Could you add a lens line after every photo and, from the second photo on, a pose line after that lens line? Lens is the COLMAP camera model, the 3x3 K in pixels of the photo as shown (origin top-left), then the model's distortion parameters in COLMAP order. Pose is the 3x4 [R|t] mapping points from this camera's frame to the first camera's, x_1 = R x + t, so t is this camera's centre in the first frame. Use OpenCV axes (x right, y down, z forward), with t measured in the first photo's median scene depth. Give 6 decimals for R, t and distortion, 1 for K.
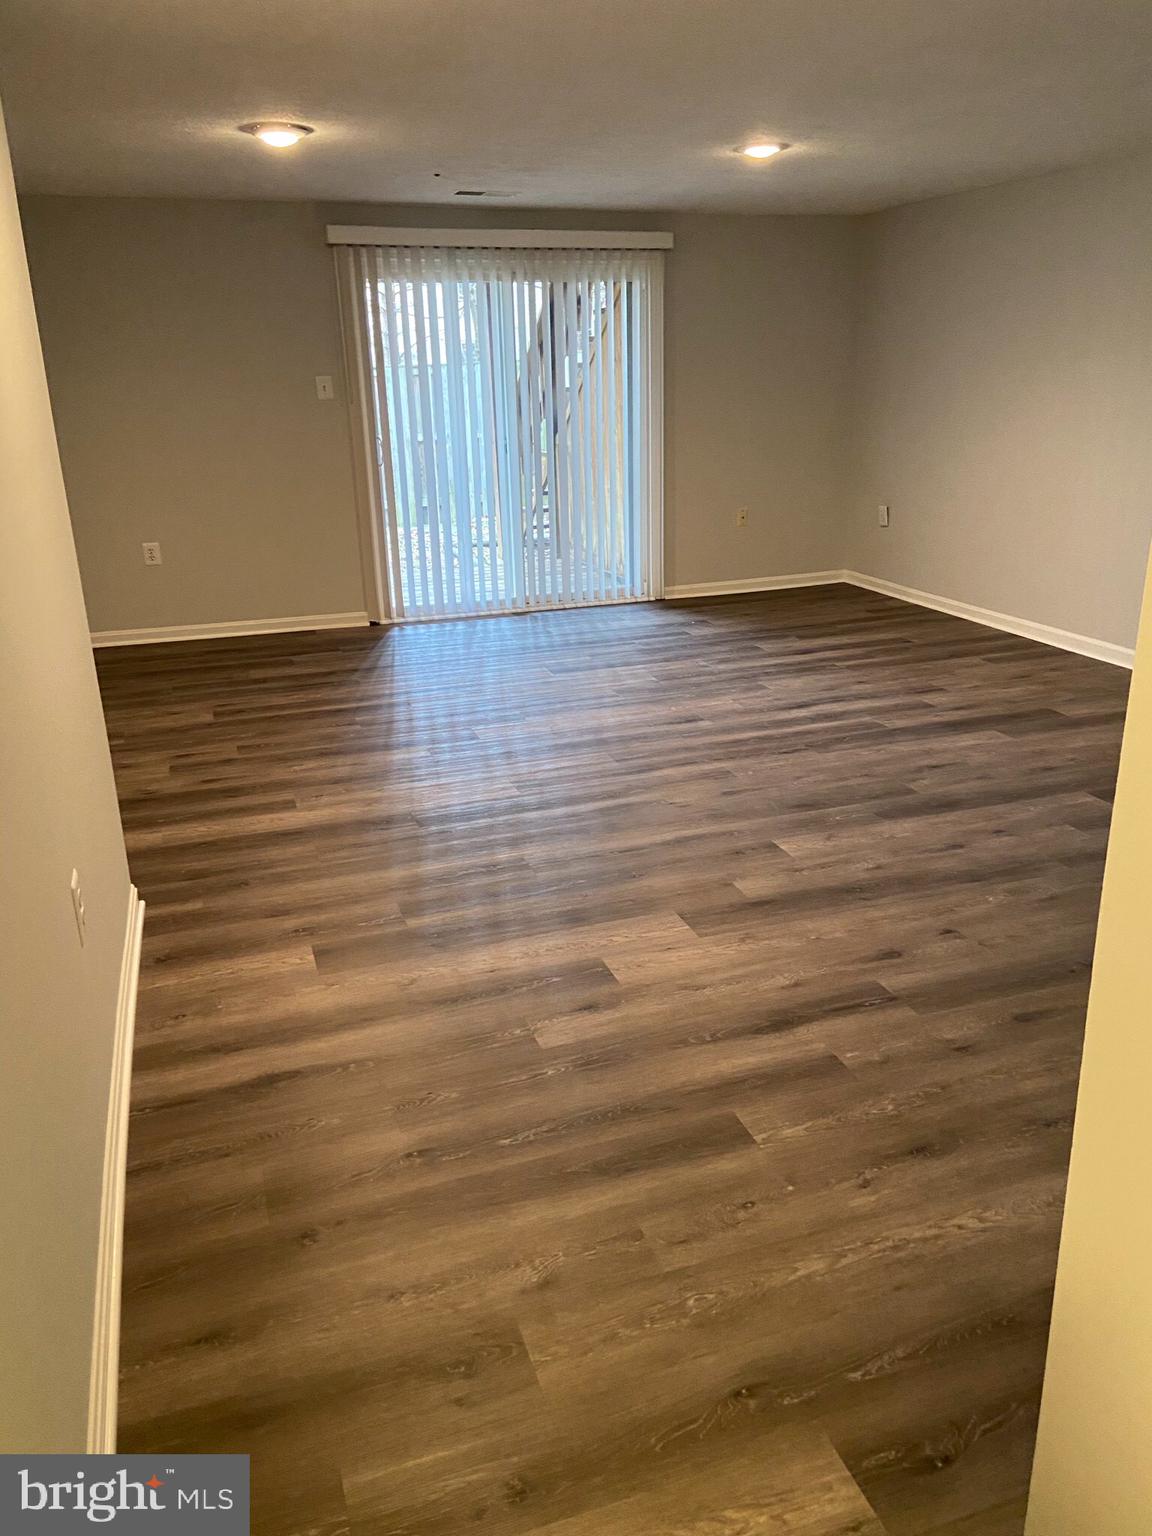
lens RADIAL K [[1171.7, 0, 588.4], [0, 1171.7, 762.4], [0, 0, 1]] dist [0.115789, -0.135706]
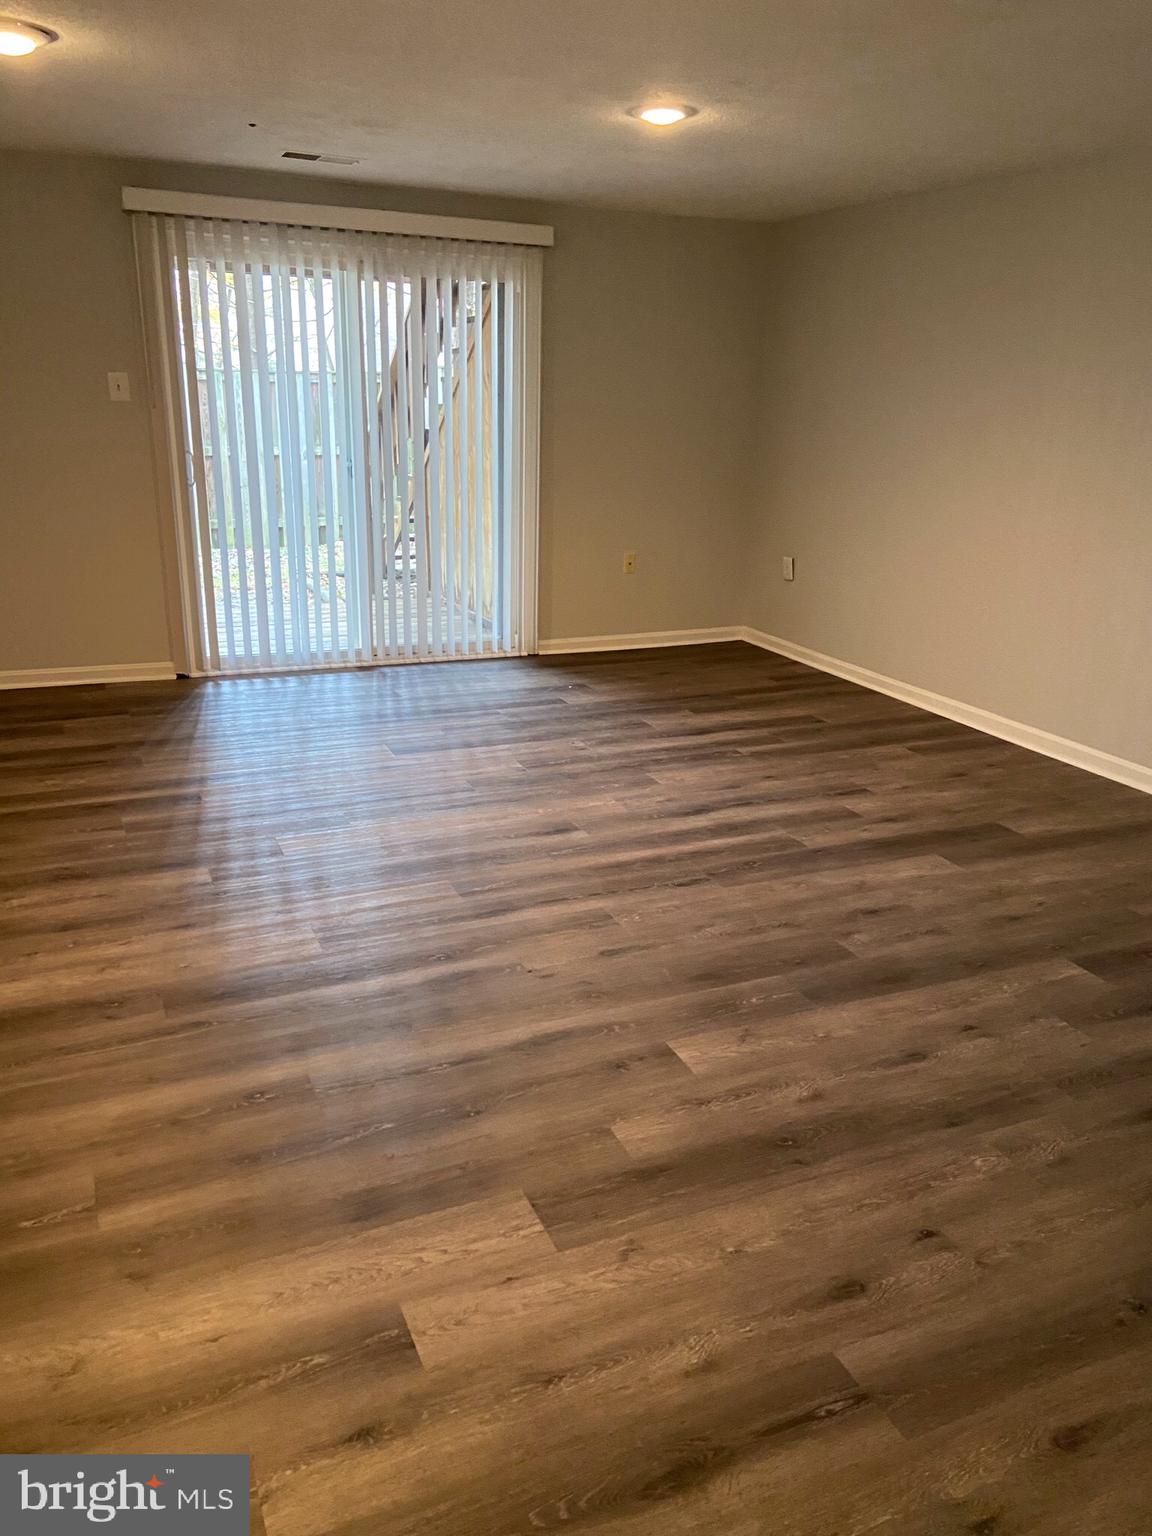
lens RADIAL K [[1134.7, 0, 576.9], [0, 1134.7, 765.1], [0, 0, 1]] dist [0.119861, -0.150565]
pose [[0.995727, 0.019958, 0.090162, 0.027148], [-0.019361, 0.999784, -0.007493, -0.072850], [-0.090293, 0.005715, 0.995899, 0.235500]]
